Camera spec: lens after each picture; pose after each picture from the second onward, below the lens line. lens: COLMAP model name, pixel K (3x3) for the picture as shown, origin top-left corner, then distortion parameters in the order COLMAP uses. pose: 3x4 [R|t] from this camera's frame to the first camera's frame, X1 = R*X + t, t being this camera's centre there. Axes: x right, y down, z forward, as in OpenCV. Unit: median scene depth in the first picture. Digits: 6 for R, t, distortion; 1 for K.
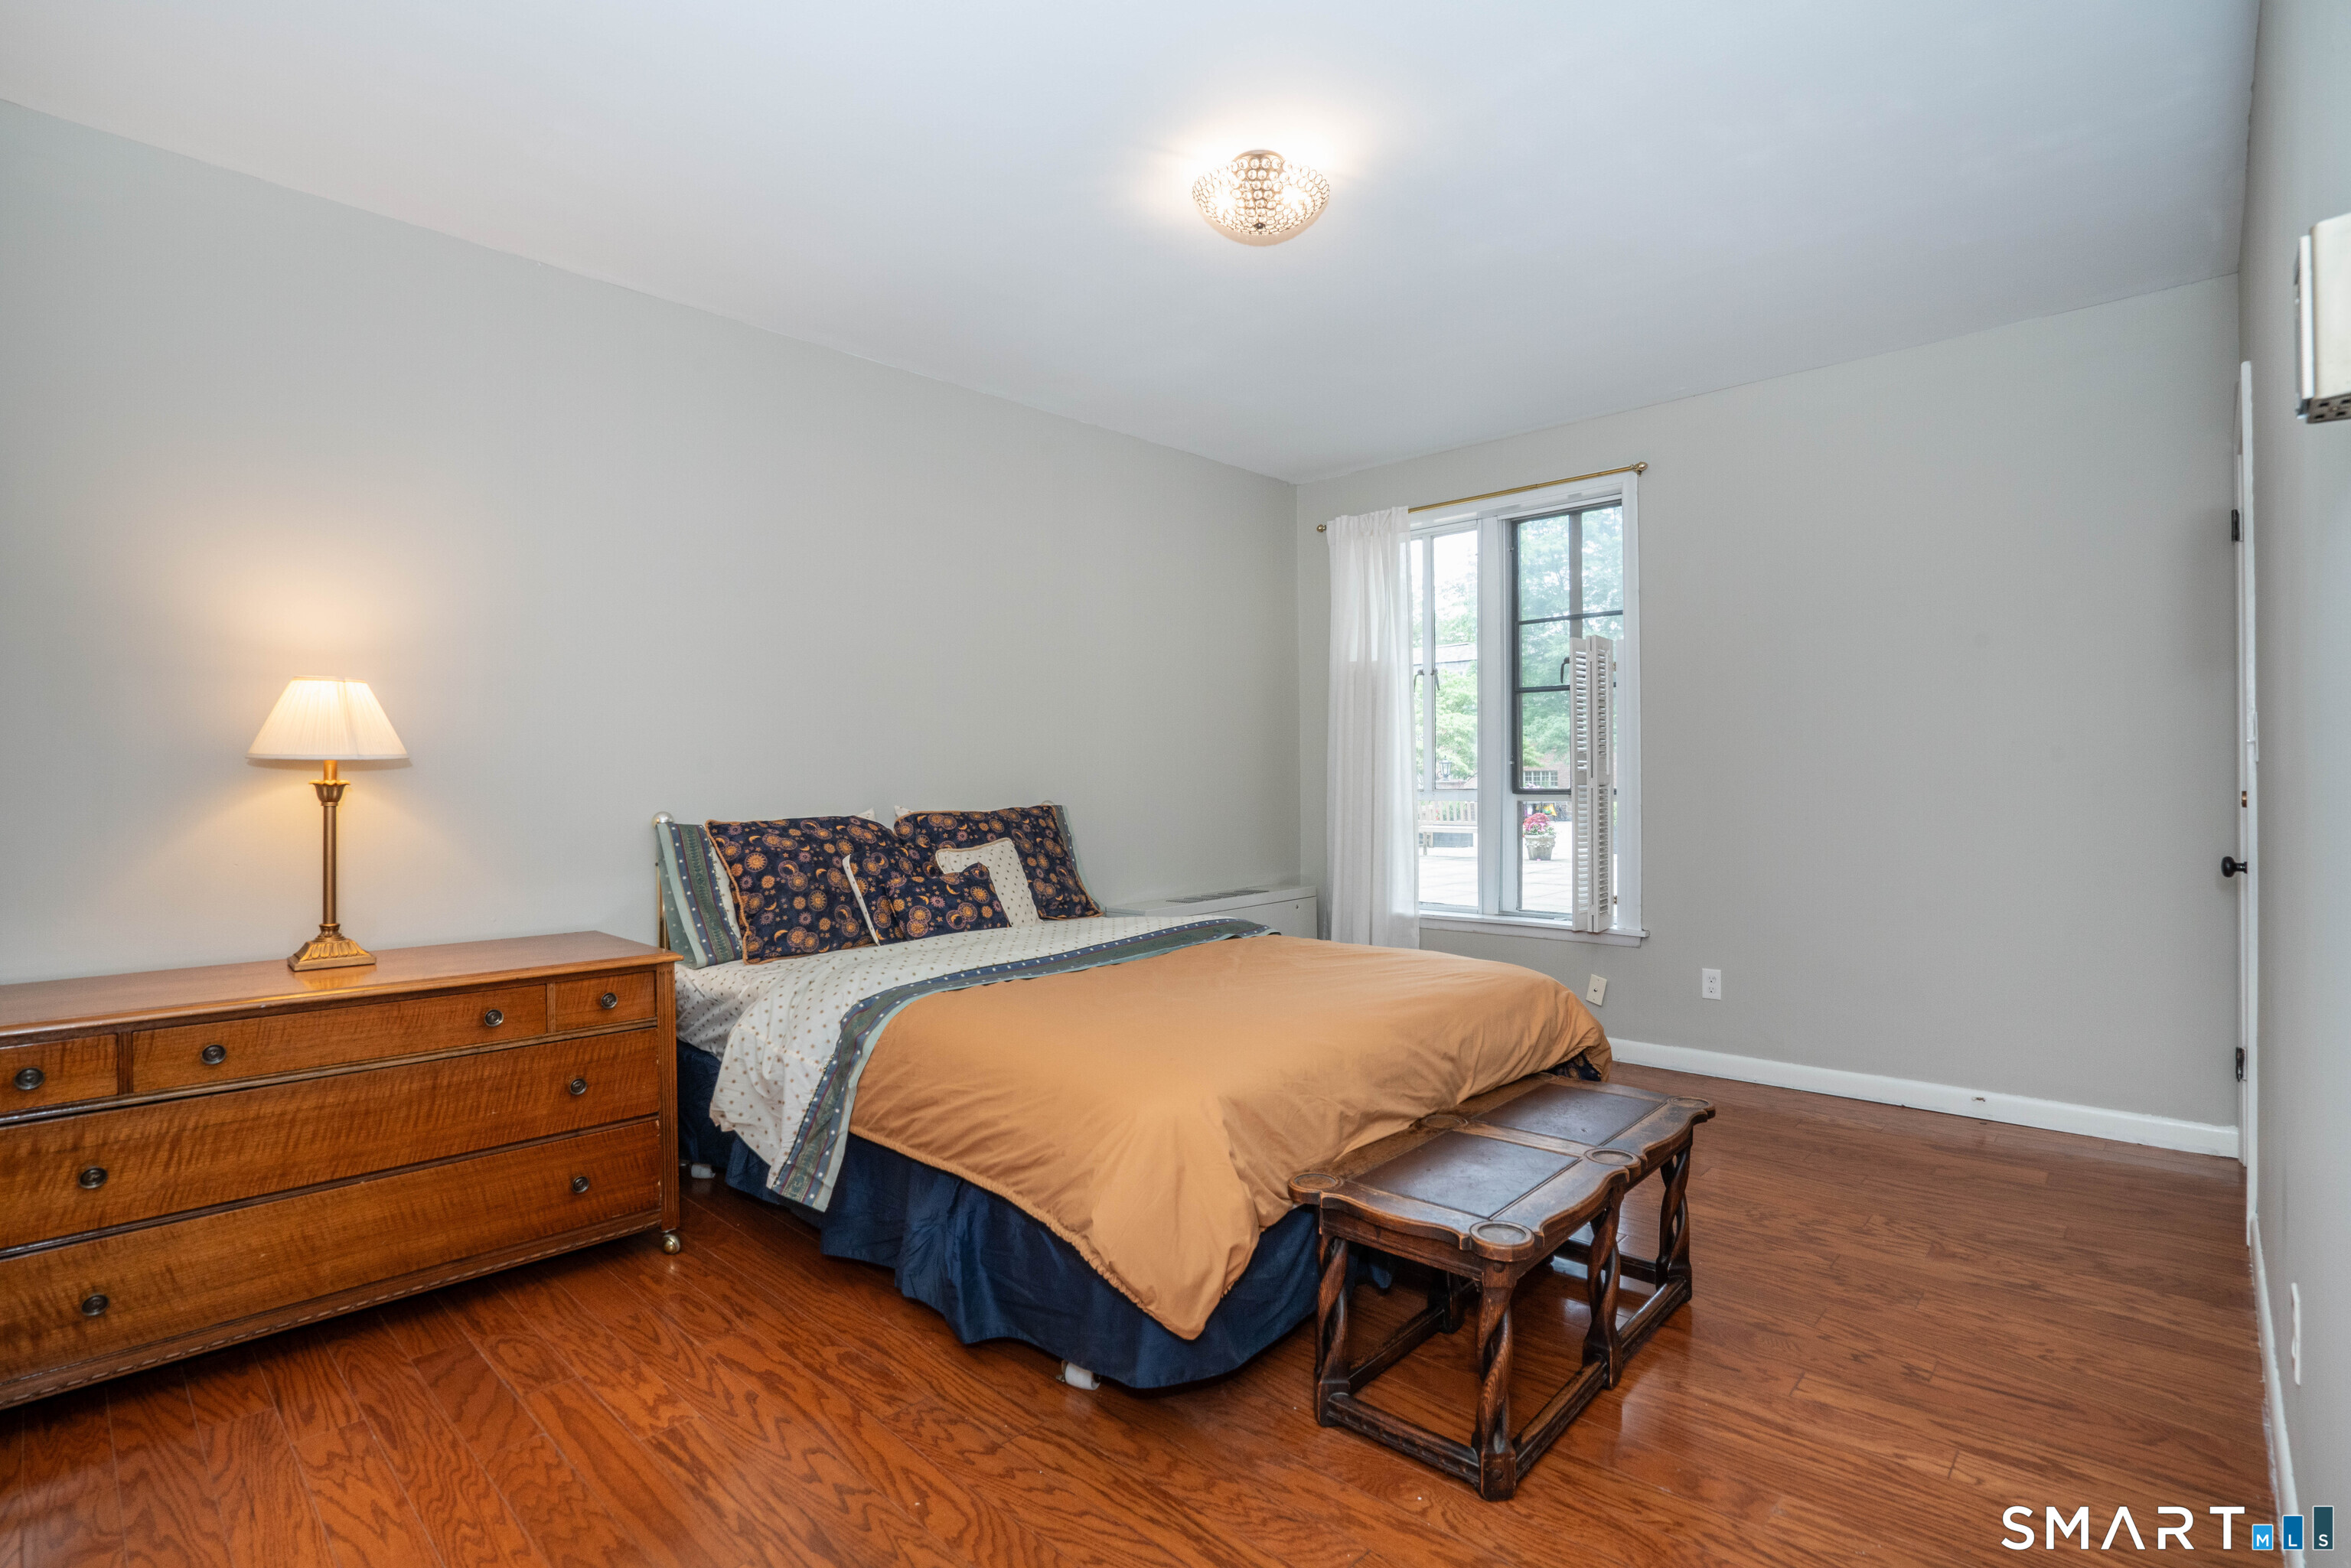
lens RADIAL K [[1127.6, 0, 1156.5], [0, 1127.6, 782.3], [0, 0, 1]] dist [-0.022997, 0.000428]
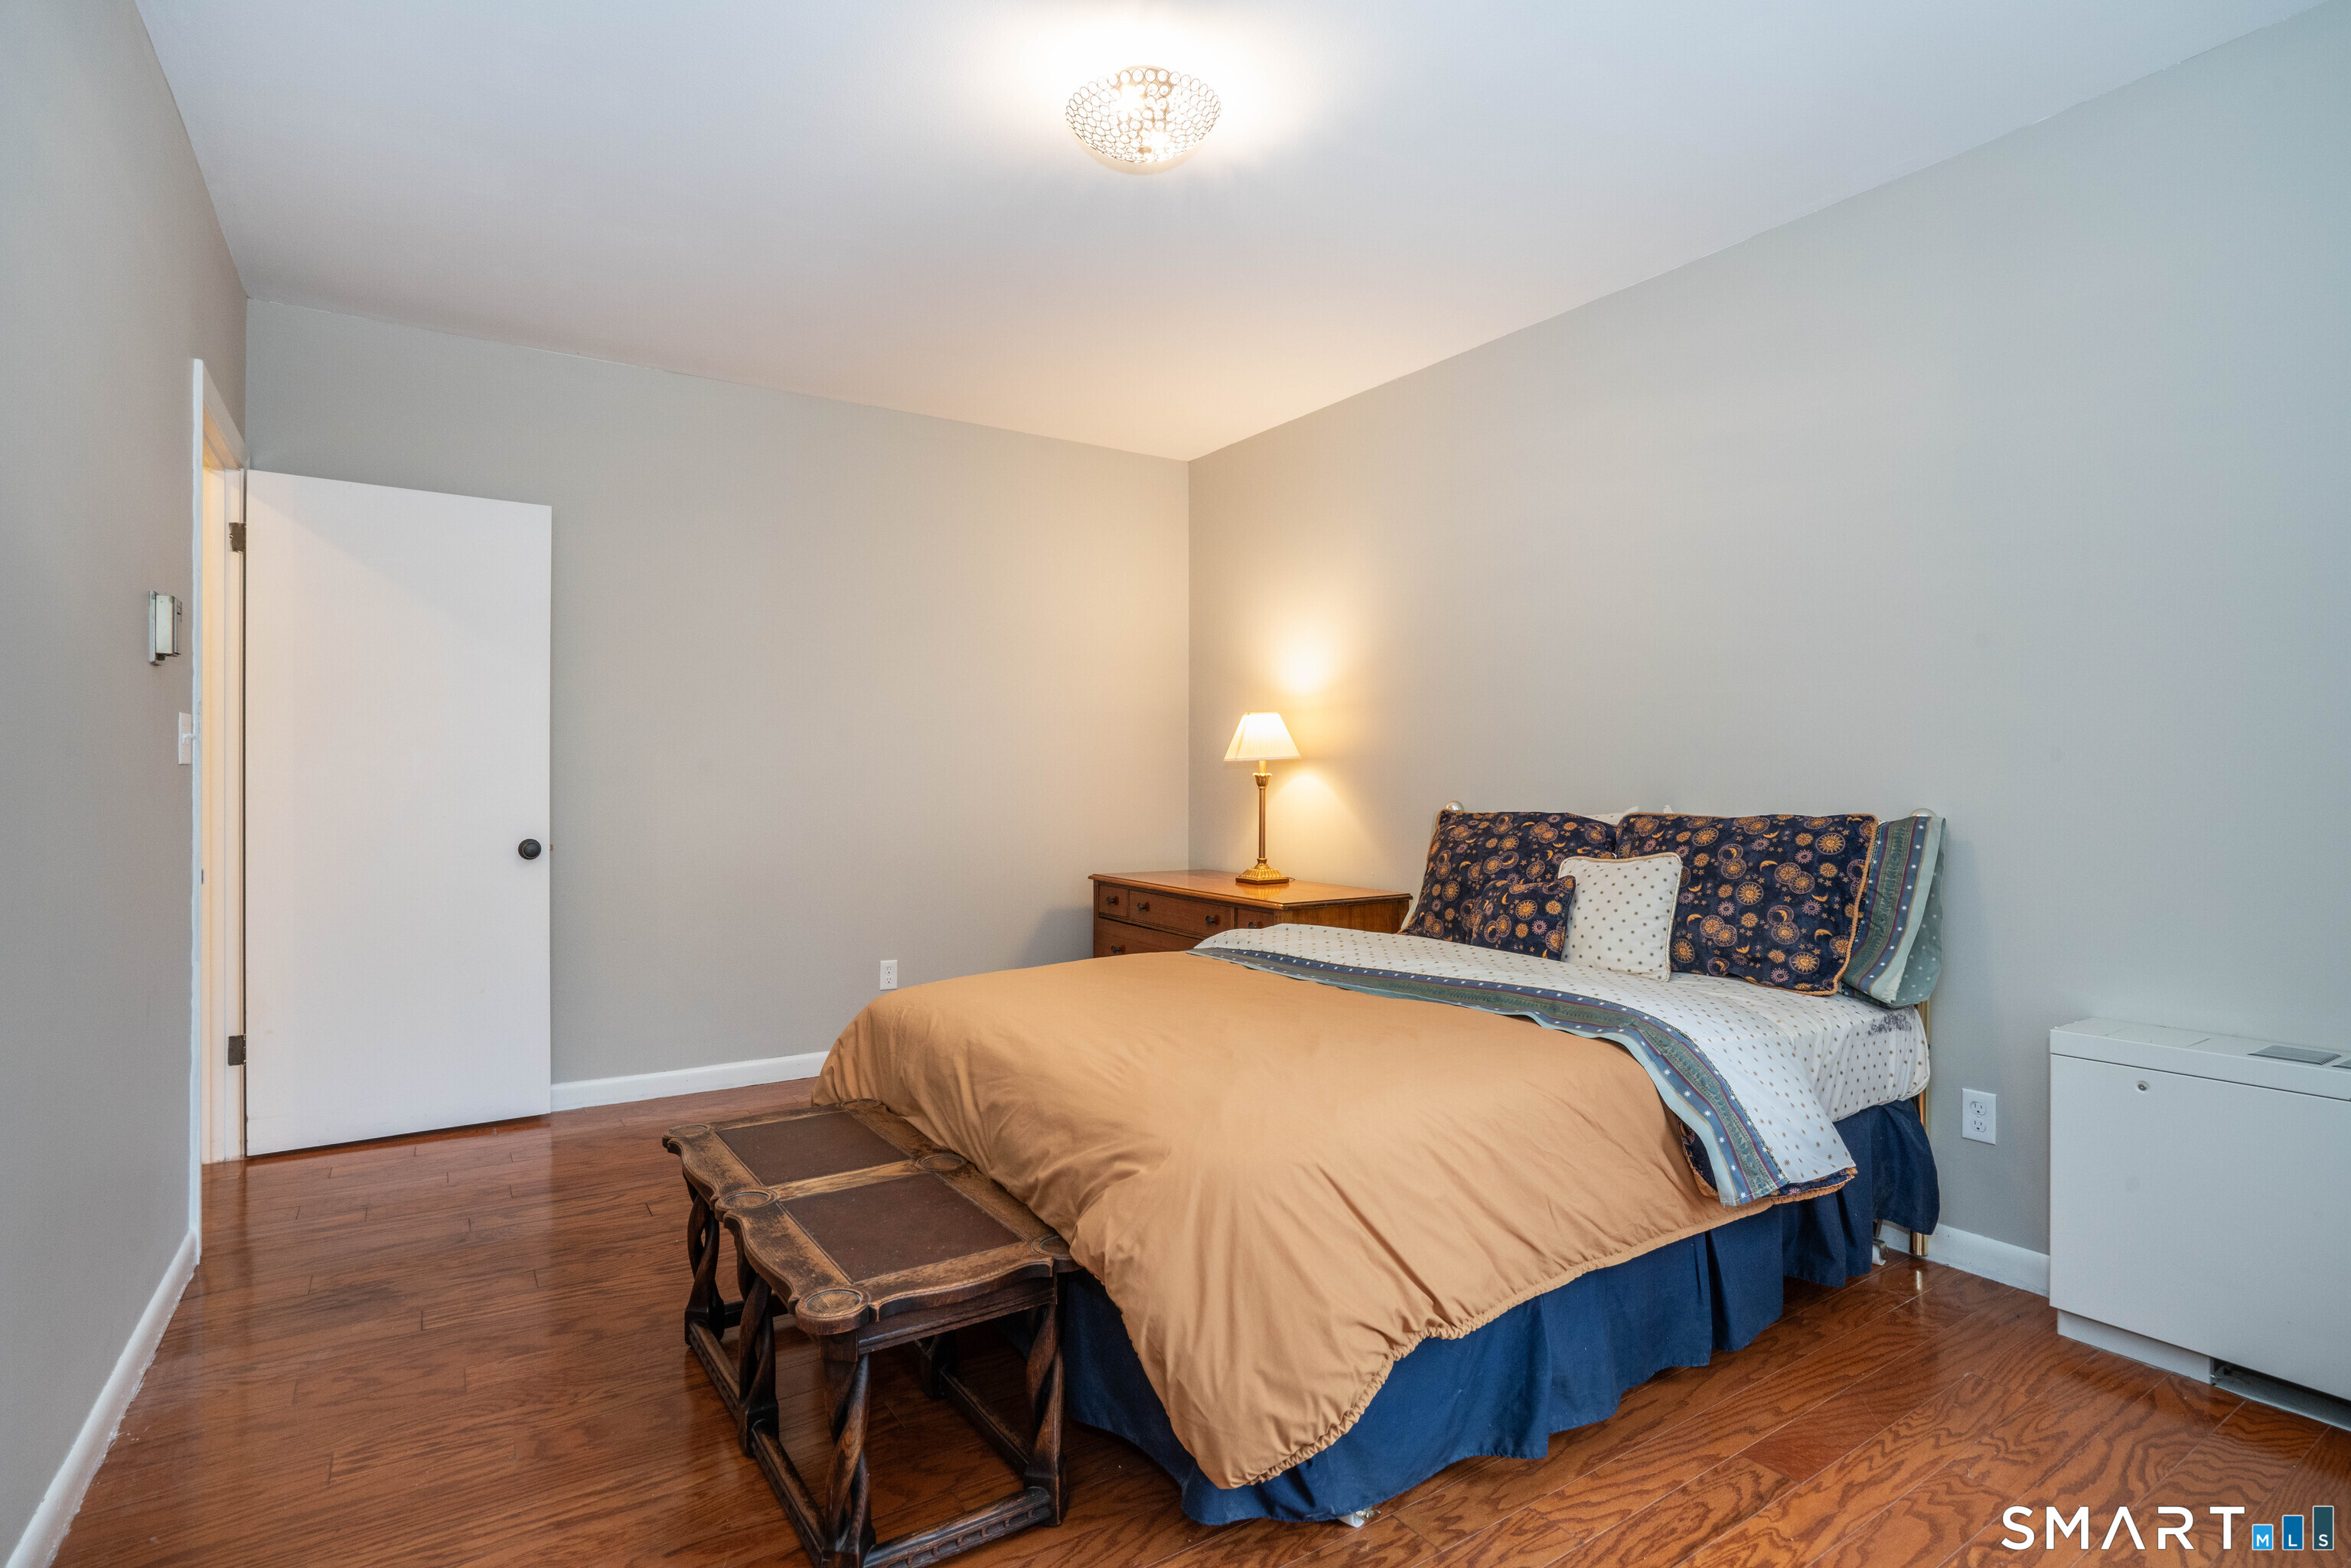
lens RADIAL K [[1127.6, 0, 1156.5], [0, 1127.6, 782.3], [0, 0, 1]] dist [-0.022997, 0.000428]
pose [[-0.233582, 0.008333, -0.972301, 0.954319], [0.002529, 0.999965, 0.007962, -0.004346], [0.972334, -0.000600, -0.233595, 1.217022]]
